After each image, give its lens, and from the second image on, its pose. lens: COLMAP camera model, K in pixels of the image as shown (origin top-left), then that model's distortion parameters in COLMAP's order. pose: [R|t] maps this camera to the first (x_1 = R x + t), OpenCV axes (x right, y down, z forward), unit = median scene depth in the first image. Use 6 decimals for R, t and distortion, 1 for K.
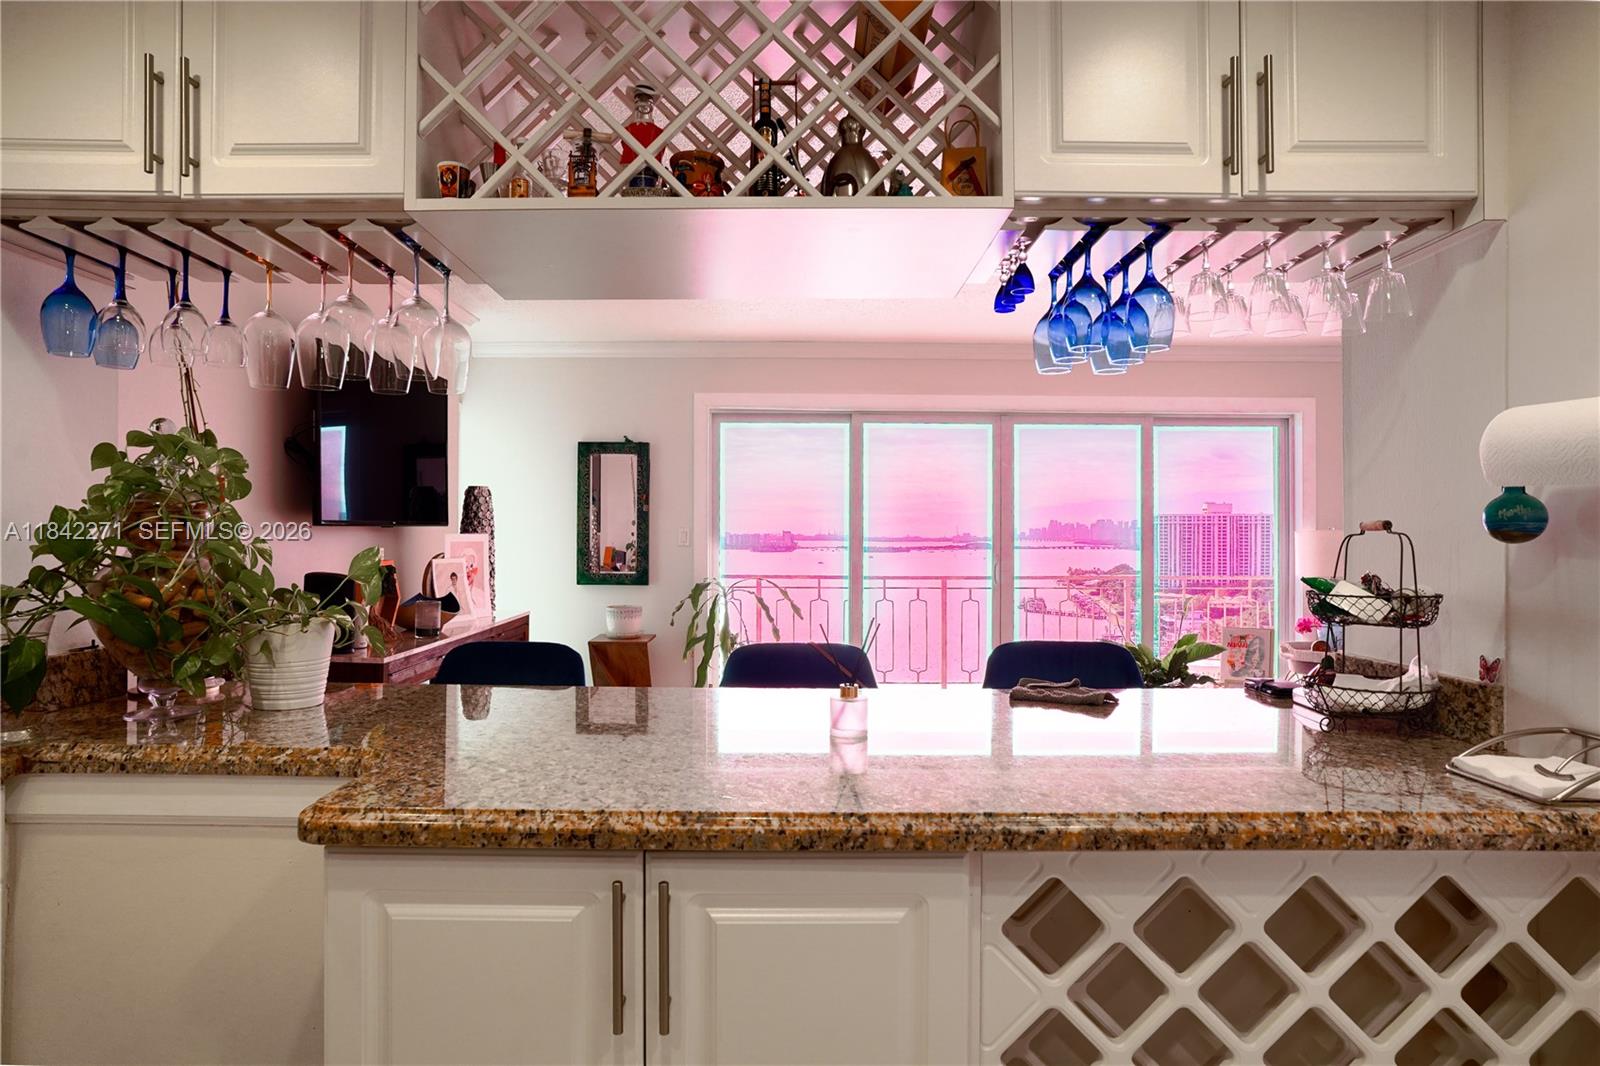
lens RADIAL K [[896.6, 0, 786.7], [0, 896.6, 533.6], [0, 0, 1]] dist [-0.052979, 0.039306]
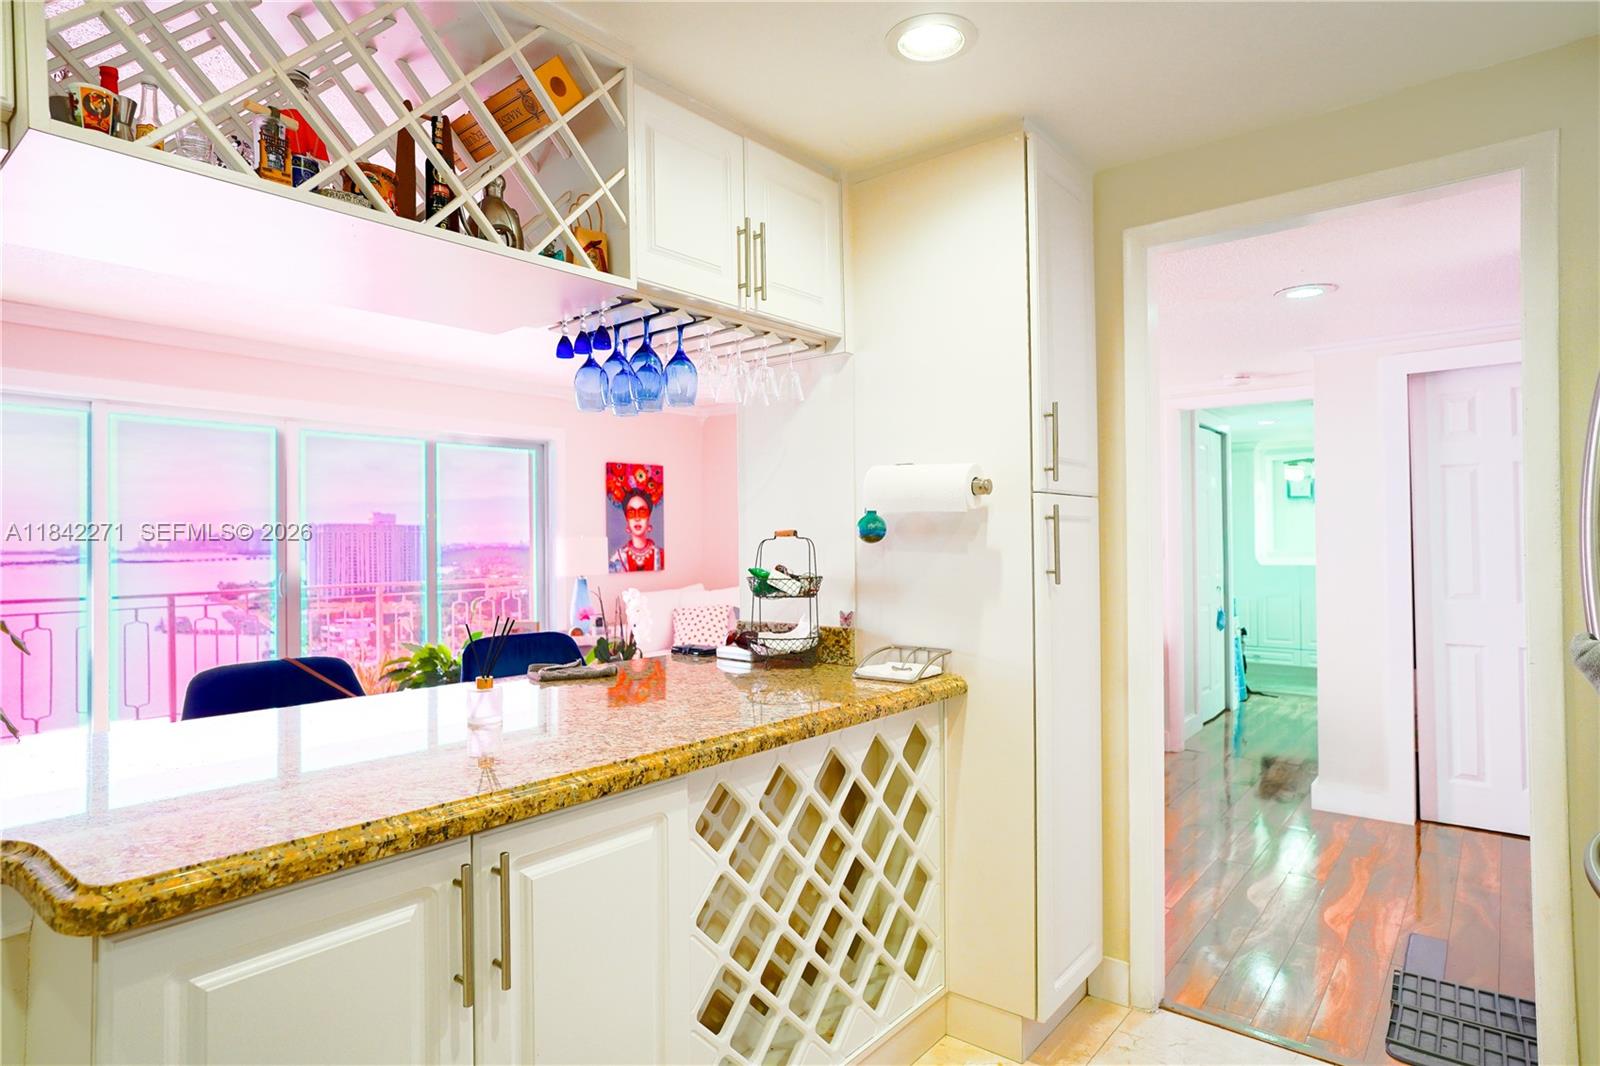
lens RADIAL K [[881.7, 0, 792.1], [0, 881.7, 533.6], [0, 0, 1]] dist [-0.054008, 0.040039]
pose [[0.635451, -0.003062, 0.772135, -0.565956], [0.009864, 0.999943, -0.004152, -0.002283], [-0.772078, 0.010255, 0.635445, 0.011306]]
